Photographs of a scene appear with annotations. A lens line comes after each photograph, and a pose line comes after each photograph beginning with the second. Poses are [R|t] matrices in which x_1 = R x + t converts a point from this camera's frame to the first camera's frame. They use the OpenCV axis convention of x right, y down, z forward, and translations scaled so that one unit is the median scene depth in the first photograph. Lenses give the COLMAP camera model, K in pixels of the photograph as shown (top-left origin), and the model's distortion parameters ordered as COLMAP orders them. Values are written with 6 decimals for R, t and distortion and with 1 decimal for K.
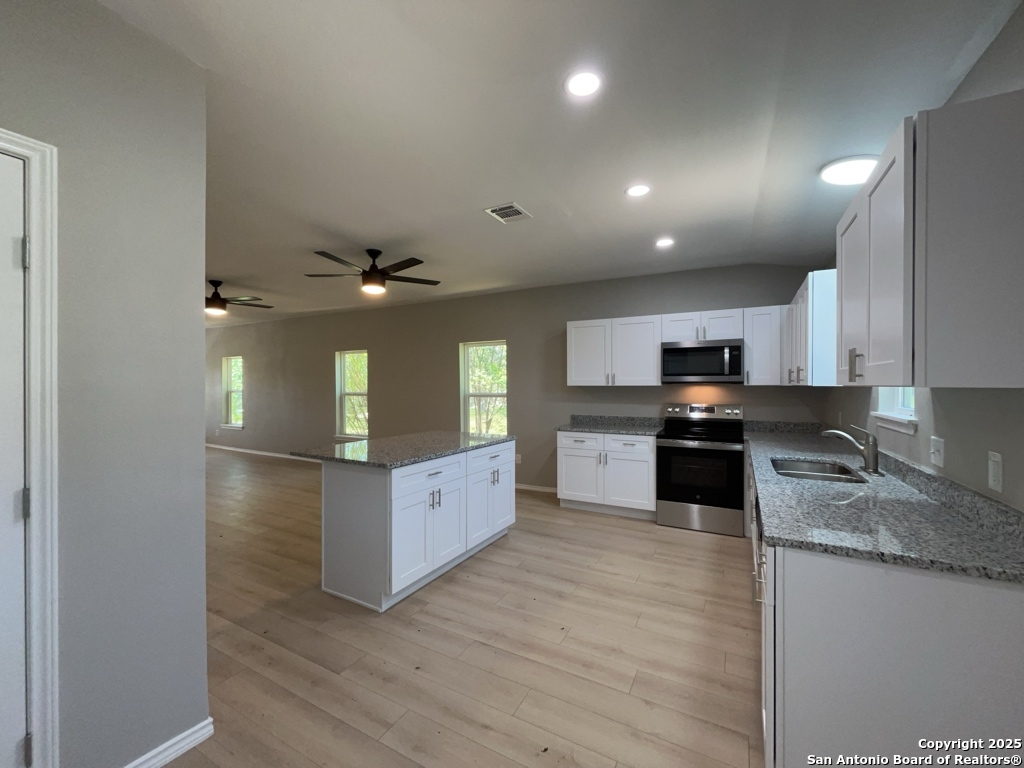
lens RADIAL K [[413.1, 0, 516.2], [0, 413.1, 385.4], [0, 0, 1]] dist [0.002495, 0.000232]
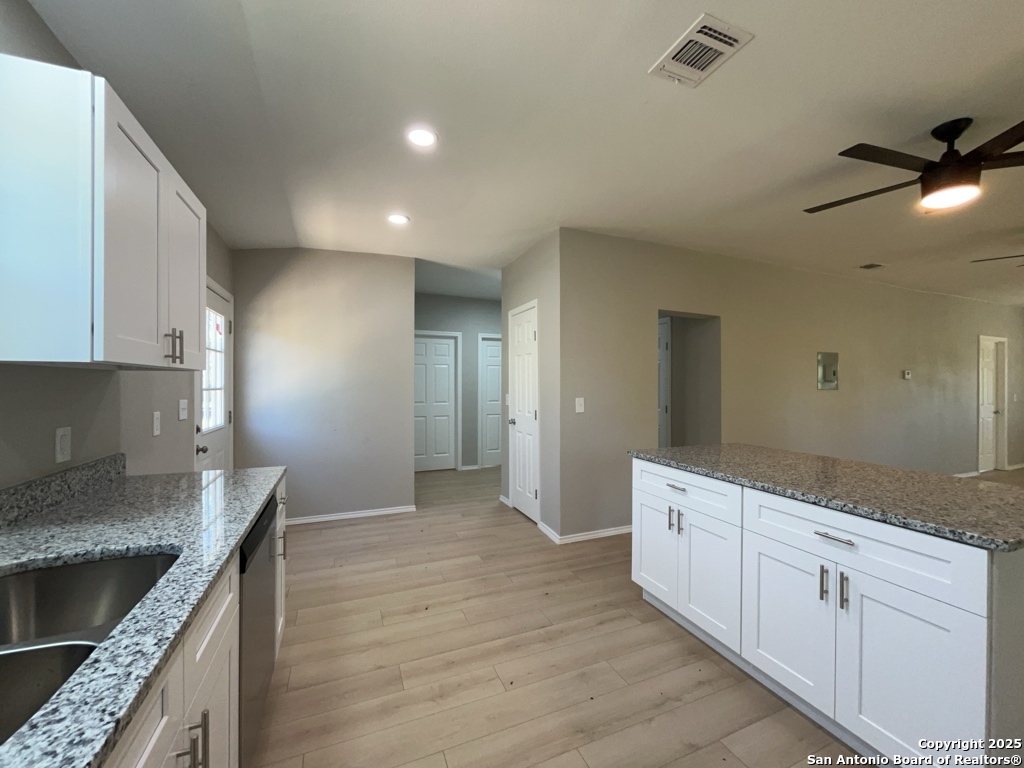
lens RADIAL K [[413.1, 0, 516.6], [0, 413.1, 384.8], [0, 0, 1]] dist [0.002495, 0.000232]
pose [[-0.627982, -0.000414, -0.778228, 0.692039], [-0.002897, 0.999994, 0.001805, 0.022170], [0.778222, 0.003388, -0.627980, 1.449403]]
